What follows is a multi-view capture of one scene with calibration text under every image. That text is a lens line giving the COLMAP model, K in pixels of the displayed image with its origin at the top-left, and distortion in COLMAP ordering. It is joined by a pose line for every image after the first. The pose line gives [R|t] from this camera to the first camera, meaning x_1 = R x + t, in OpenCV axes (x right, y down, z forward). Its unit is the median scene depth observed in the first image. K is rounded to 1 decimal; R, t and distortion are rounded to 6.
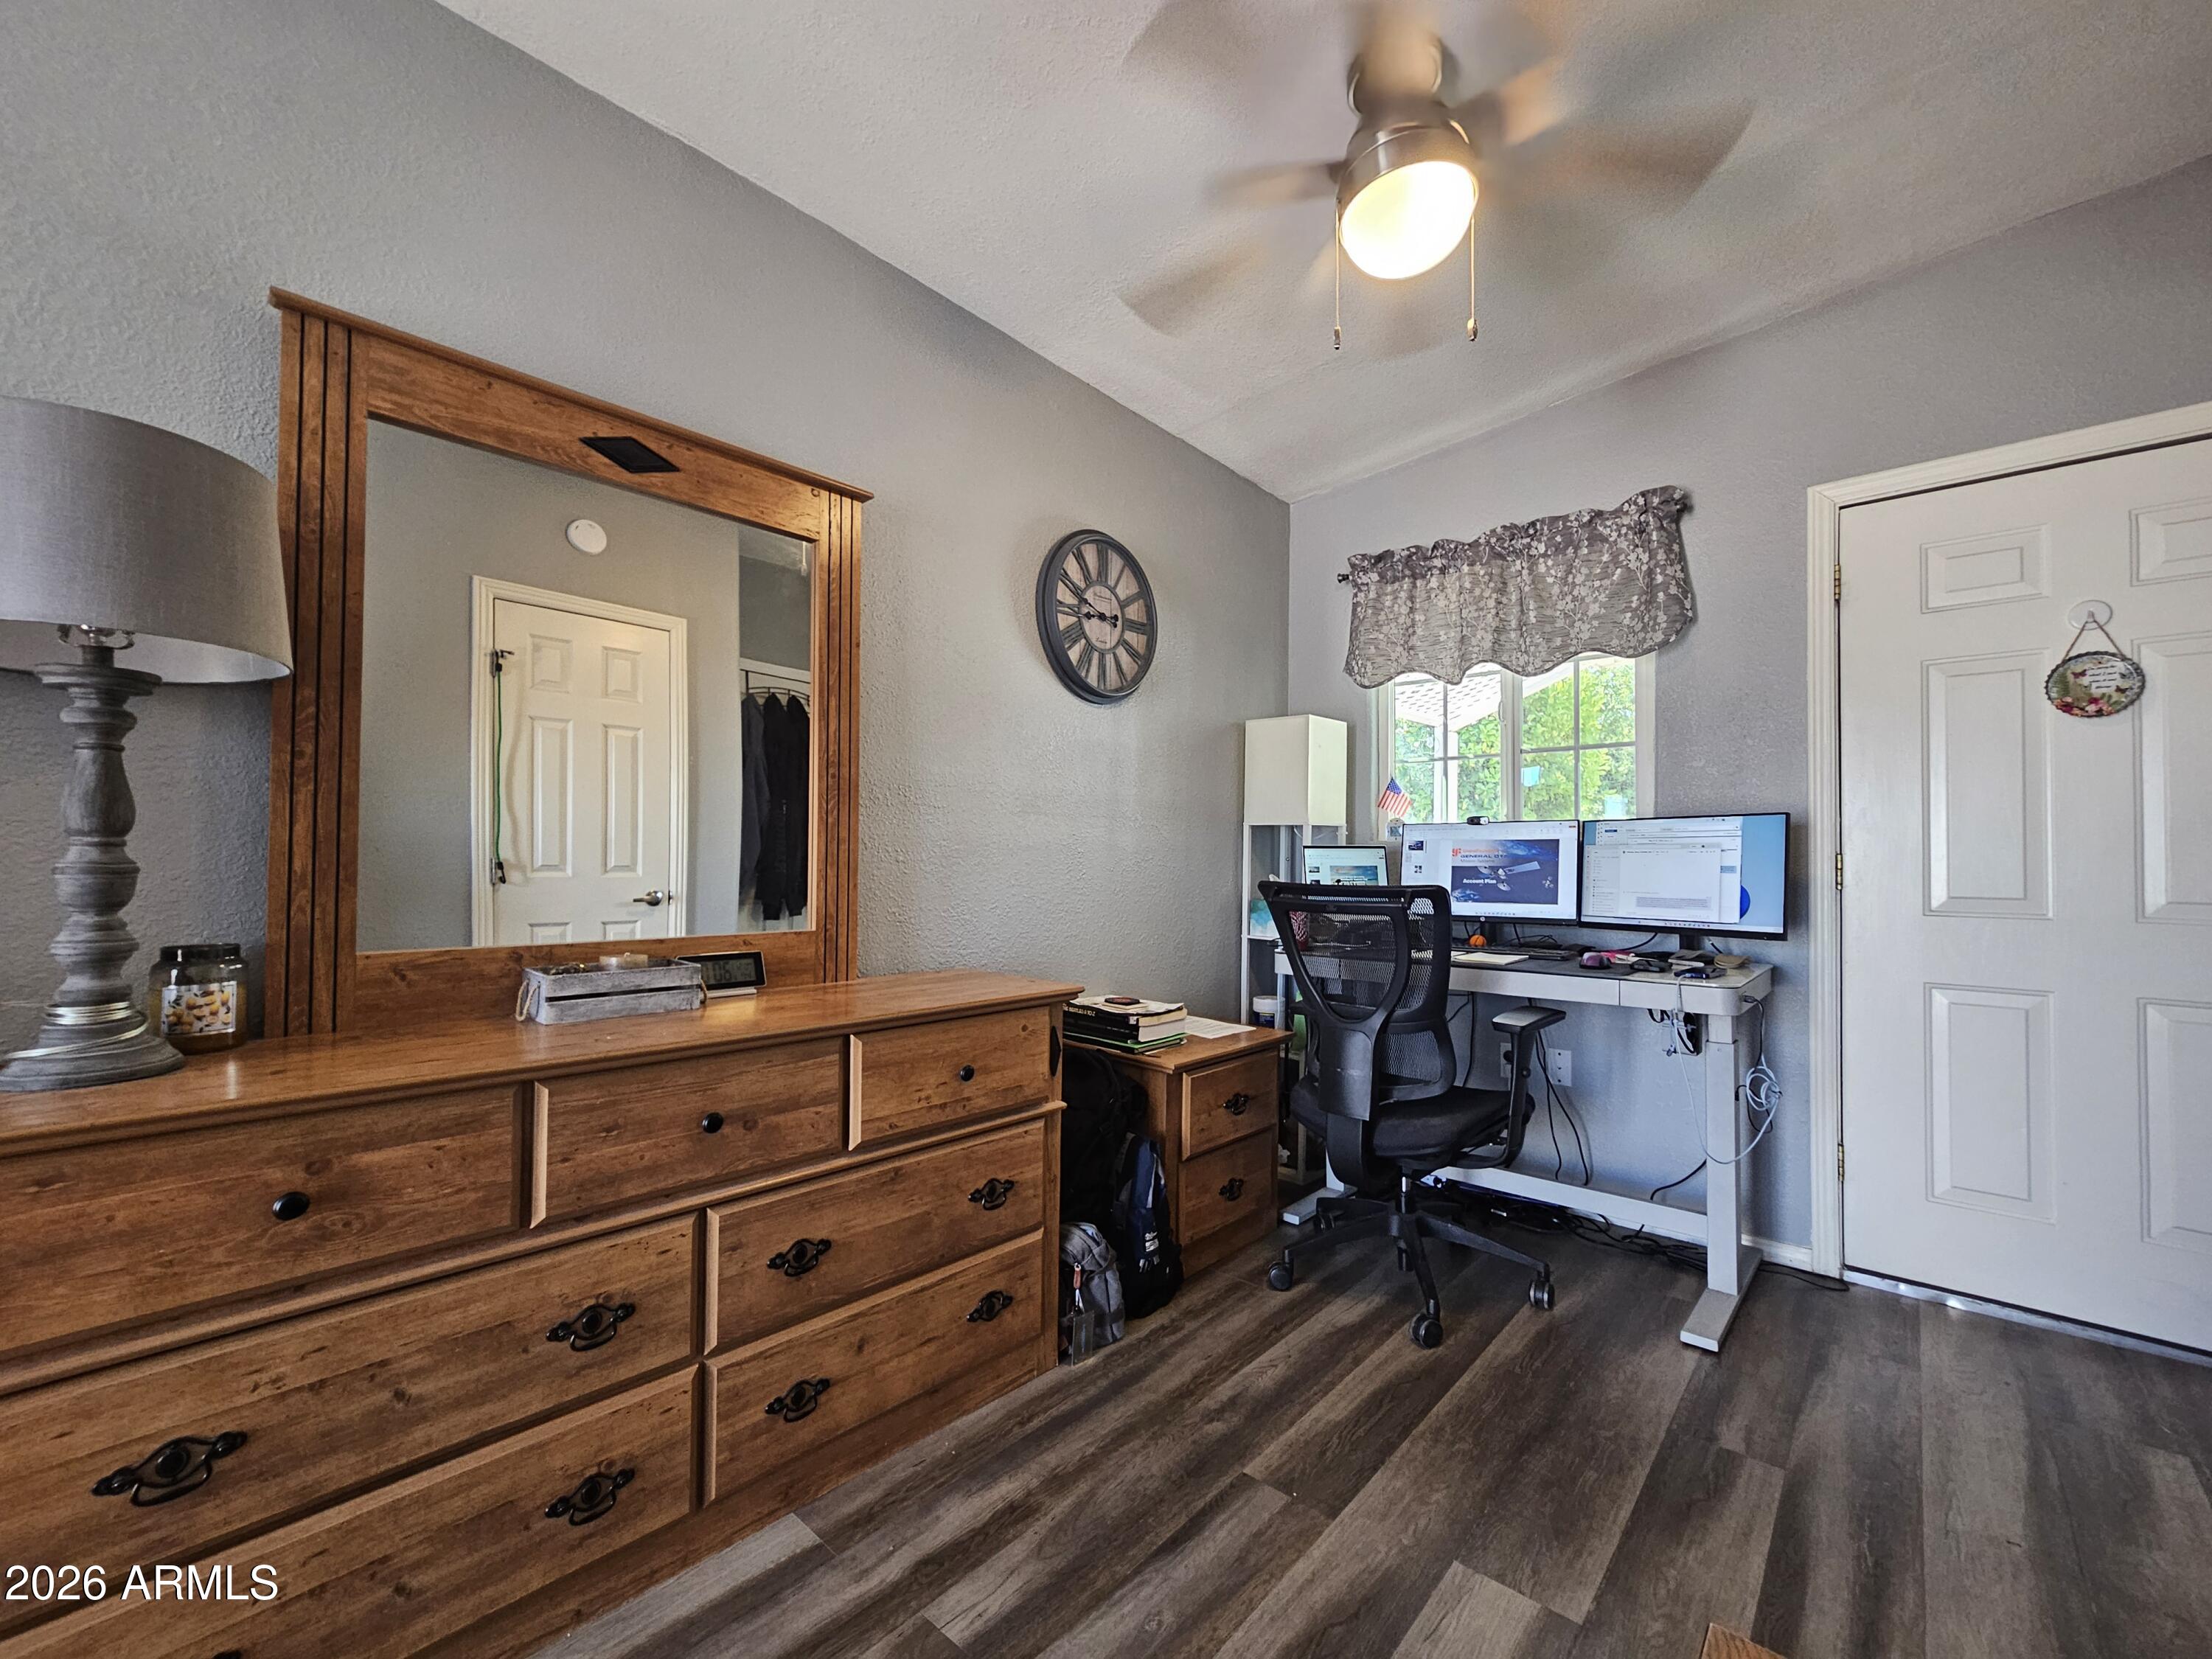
lens RADIAL K [[912.6, 0, 1106.0], [0, 912.6, 841.4], [0, 0, 1]] dist [0.003306, 0.001218]
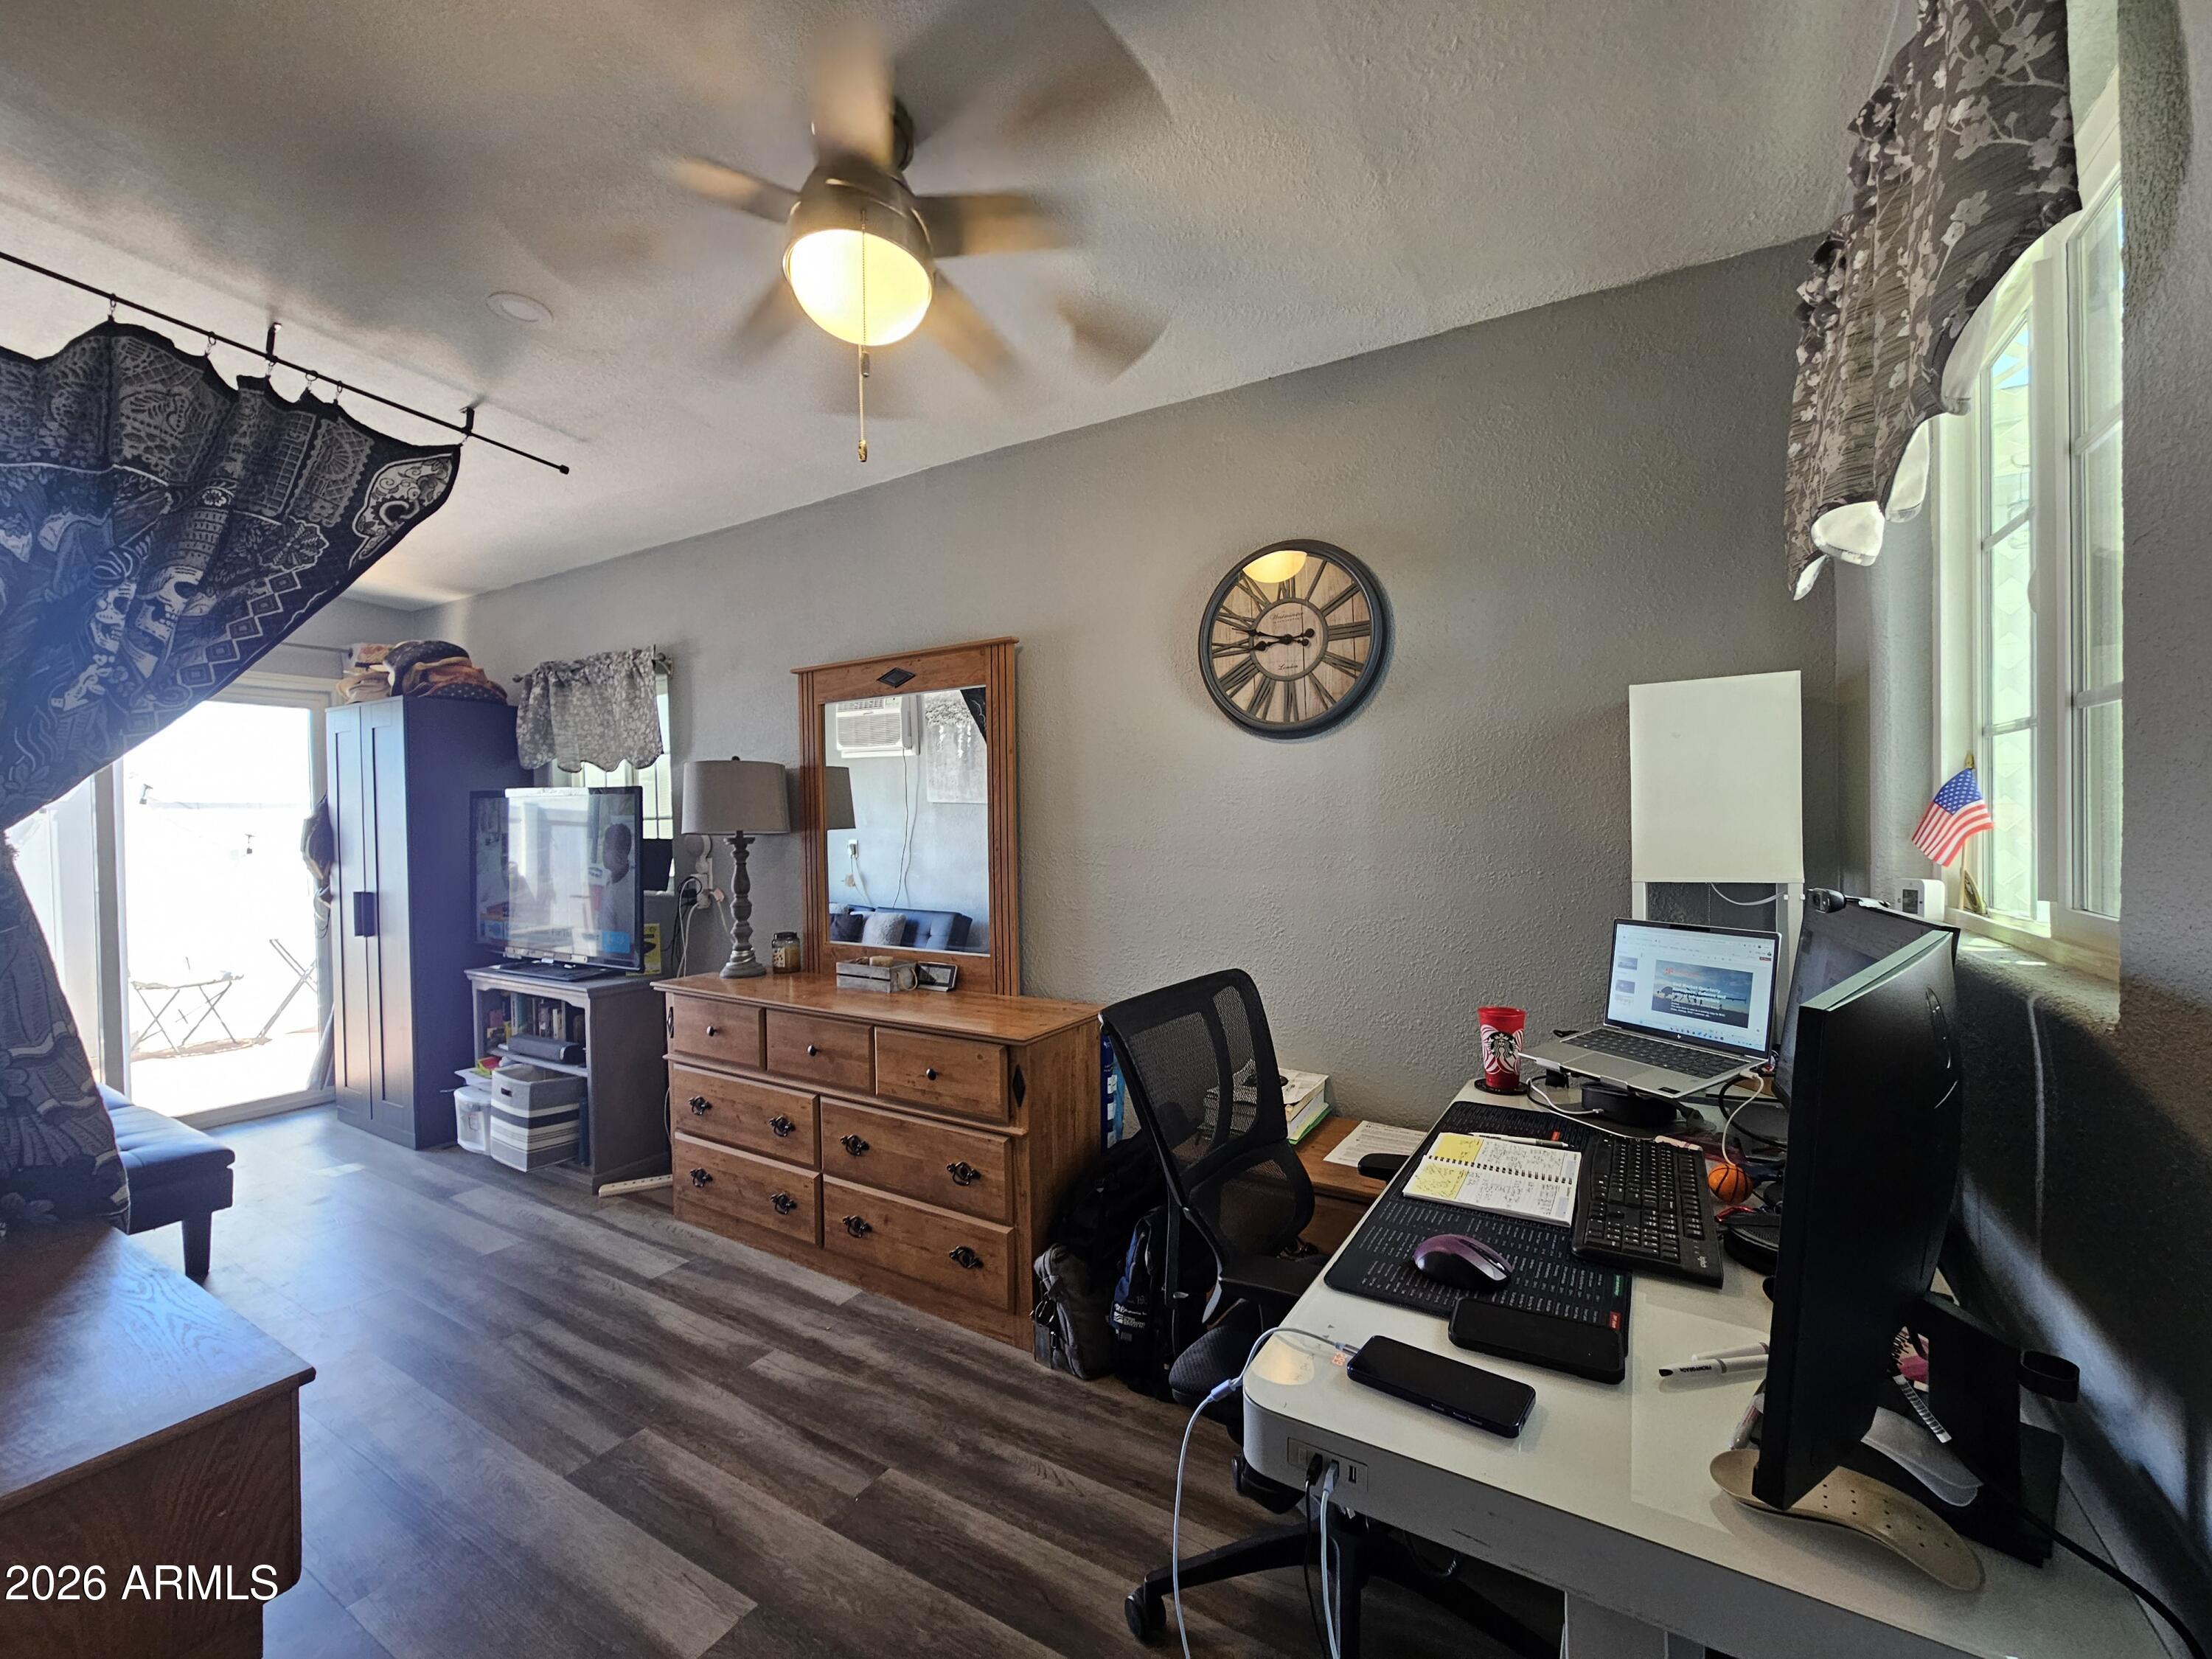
lens RADIAL K [[912.6, 0, 1106.0], [0, 912.6, 841.4], [0, 0, 1]] dist [0.003306, 0.001218]
pose [[0.189341, 0.009338, -0.981867, 1.204872], [0.034929, 0.999258, 0.016239, -0.108569], [0.981290, -0.037371, 0.188874, 0.969467]]
